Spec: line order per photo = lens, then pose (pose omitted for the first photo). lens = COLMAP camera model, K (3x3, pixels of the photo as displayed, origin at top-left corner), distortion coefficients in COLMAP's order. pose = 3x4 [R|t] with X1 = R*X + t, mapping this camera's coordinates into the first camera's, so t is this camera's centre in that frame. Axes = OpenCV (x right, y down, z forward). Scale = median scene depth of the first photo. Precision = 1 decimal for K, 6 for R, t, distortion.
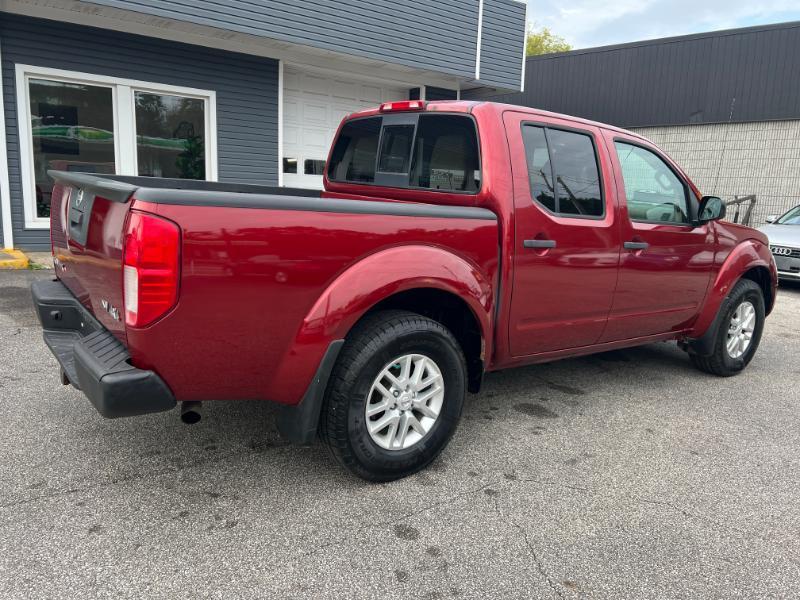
lens RADIAL K [[602.4, 0, 397.1], [0, 602.4, 296.9], [0, 0, 1]] dist [0.053804, -0.064014]
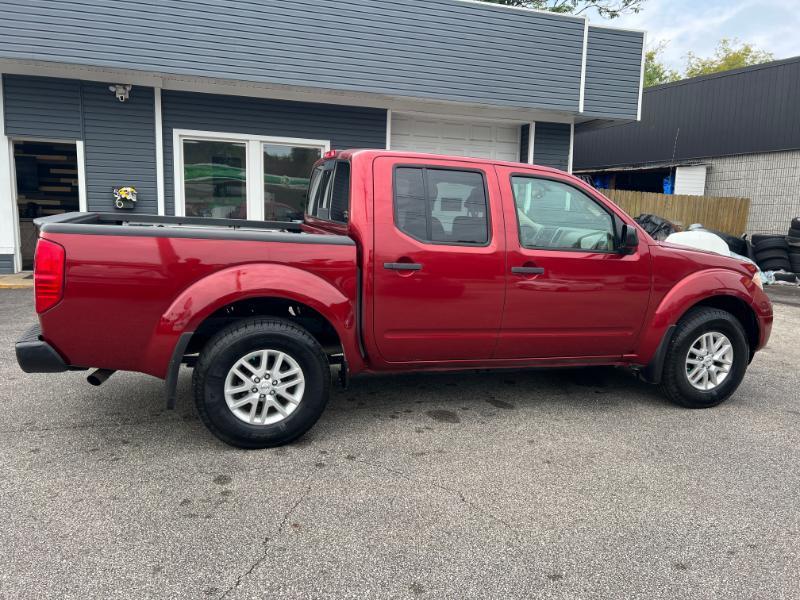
lens RADIAL K [[599.0, 0, 400.0], [0, 599.0, 300.0], [0, 0, 1]] dist [0.051546, -0.057647]
pose [[0.950367, 0.026943, -0.309963, 0.505452], [-0.041819, 0.998265, -0.041446, 0.022725], [0.308309, 0.052351, 0.949845, -0.097240]]
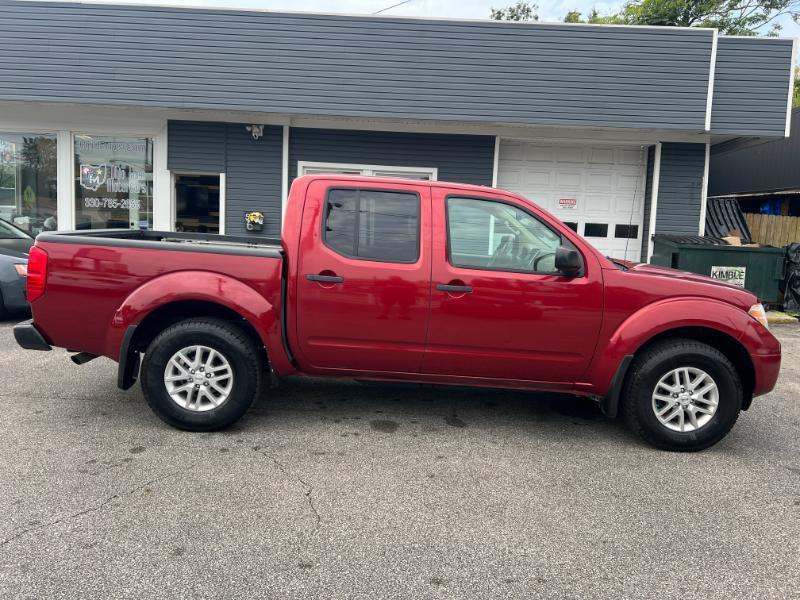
lens RADIAL K [[597.1, 0, 403.2], [0, 597.1, 299.4], [0, 0, 1]] dist [0.052173, -0.052768]
pose [[0.806718, 0.053590, -0.588502, 0.954165], [-0.111072, 0.991881, -0.061934, 0.013022], [0.580405, 0.115329, 0.806120, 0.061147]]
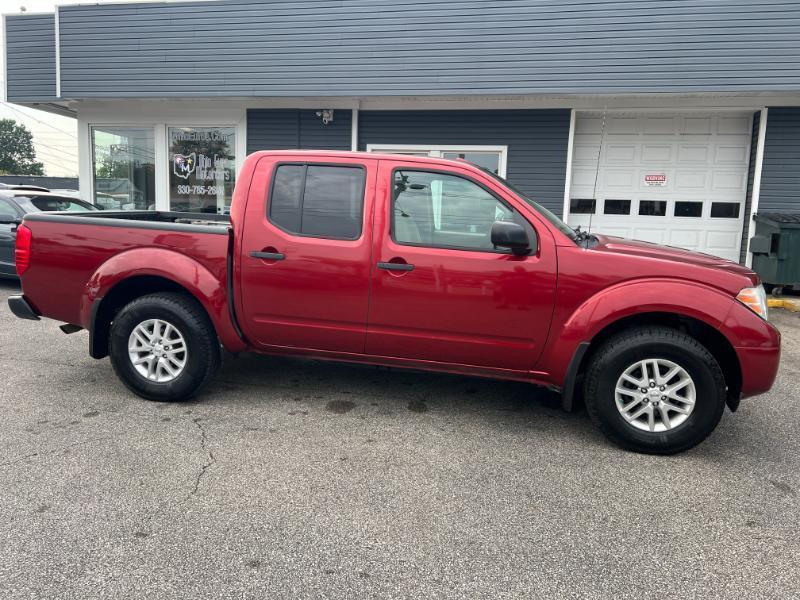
lens RADIAL K [[597.1, 0, 403.2], [0, 597.1, 299.4], [0, 0, 1]] dist [0.052173, -0.052768]
pose [[0.660296, 0.082250, -0.746488, 1.175897], [-0.136223, 0.990613, -0.011346, -0.018113], [0.738547, 0.109180, 0.665303, 0.317685]]
